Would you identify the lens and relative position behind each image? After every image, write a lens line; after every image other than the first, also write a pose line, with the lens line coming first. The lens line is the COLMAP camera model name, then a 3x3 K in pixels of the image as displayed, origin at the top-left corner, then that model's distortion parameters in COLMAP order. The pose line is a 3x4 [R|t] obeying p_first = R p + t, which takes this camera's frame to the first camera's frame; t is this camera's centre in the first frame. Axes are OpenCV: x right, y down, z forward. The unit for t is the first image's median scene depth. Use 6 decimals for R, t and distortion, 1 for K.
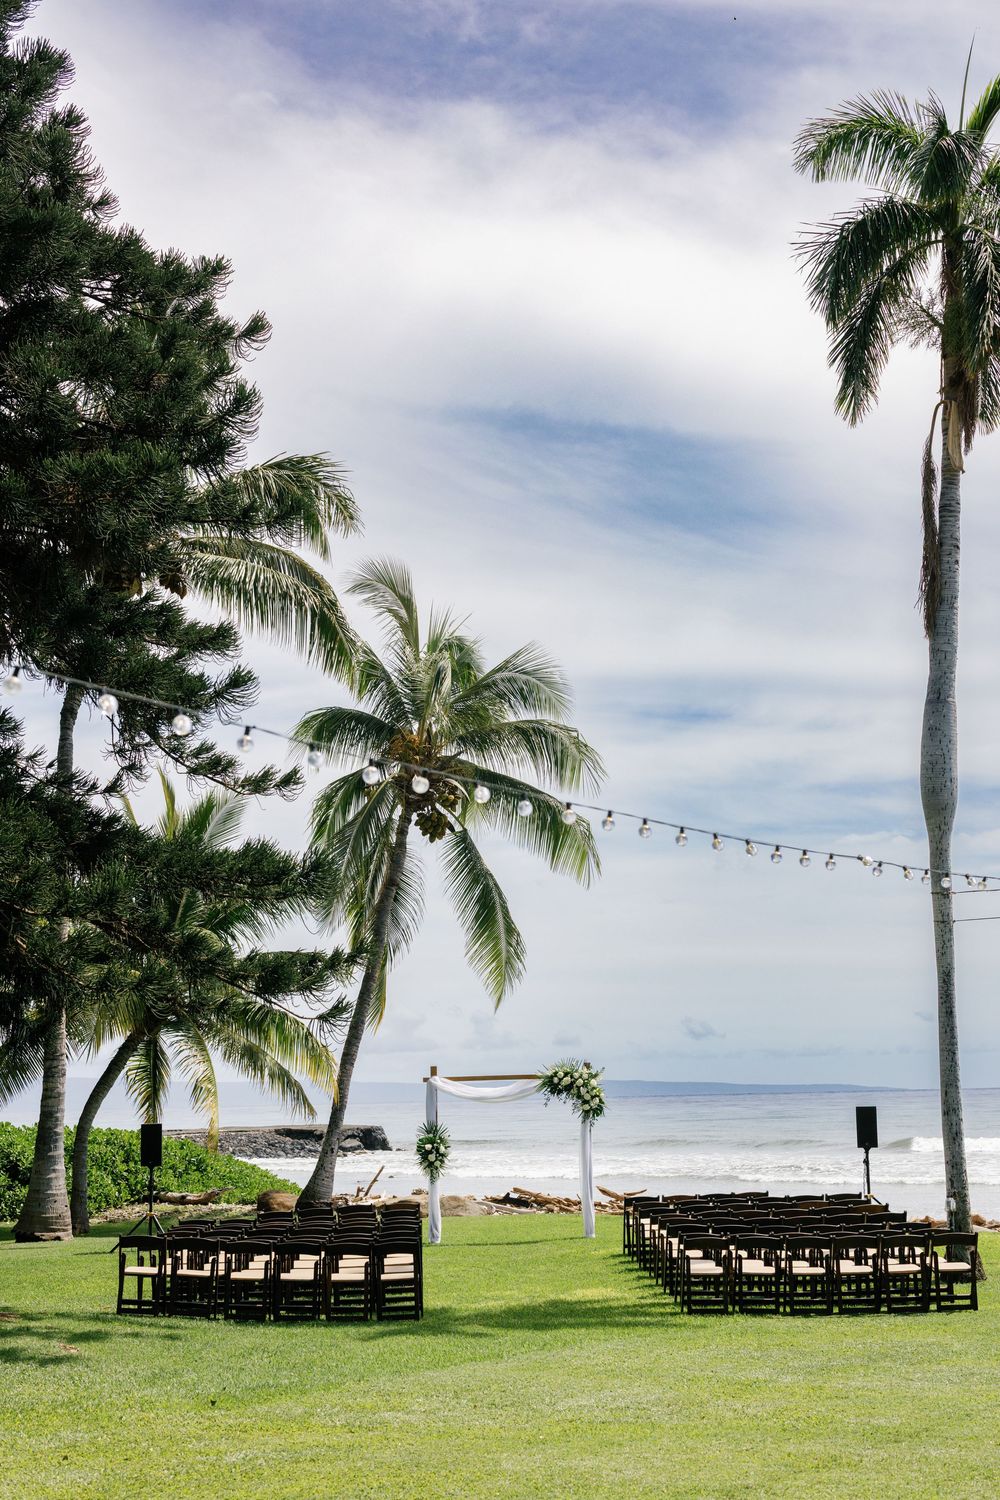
lens RADIAL K [[2132.3, 0, 499.1], [0, 2132.3, 749.0], [0, 0, 1]] dist [-0.003869, 0.000000]
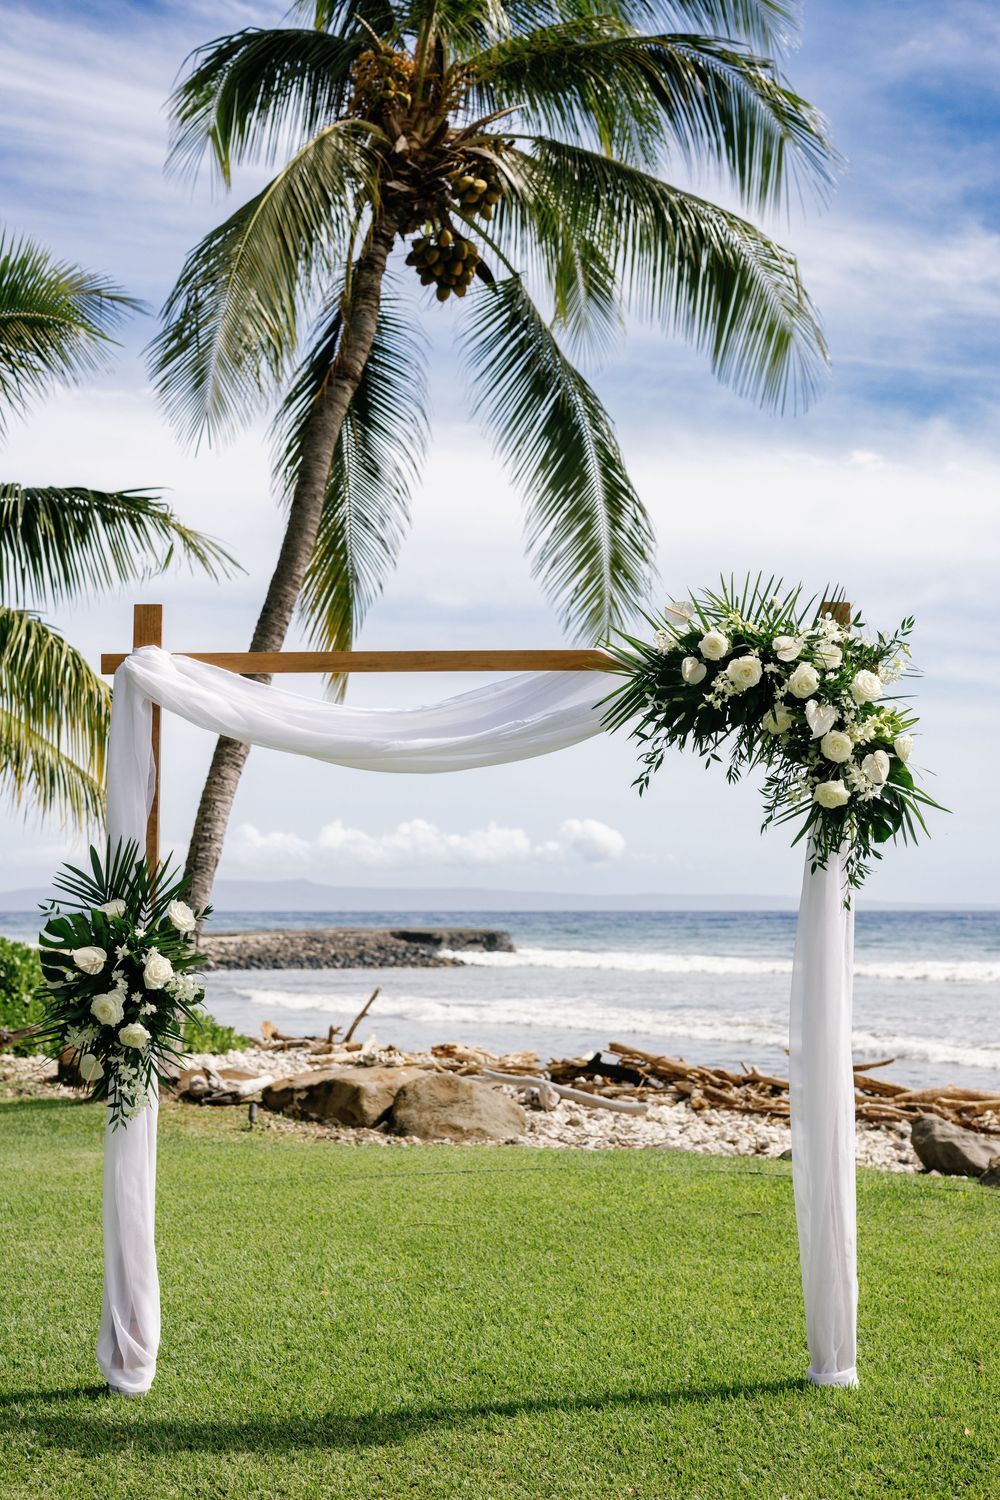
lens RADIAL K [[2132.3, 0, 500.1], [0, 2132.3, 751.3], [0, 0, 1]] dist [-0.003869, 0.000000]
pose [[0.997272, 0.020186, -0.071000, 0.022591], [-0.013781, 0.995885, 0.089575, 0.143552], [0.072516, -0.088352, 0.993446, 0.778217]]
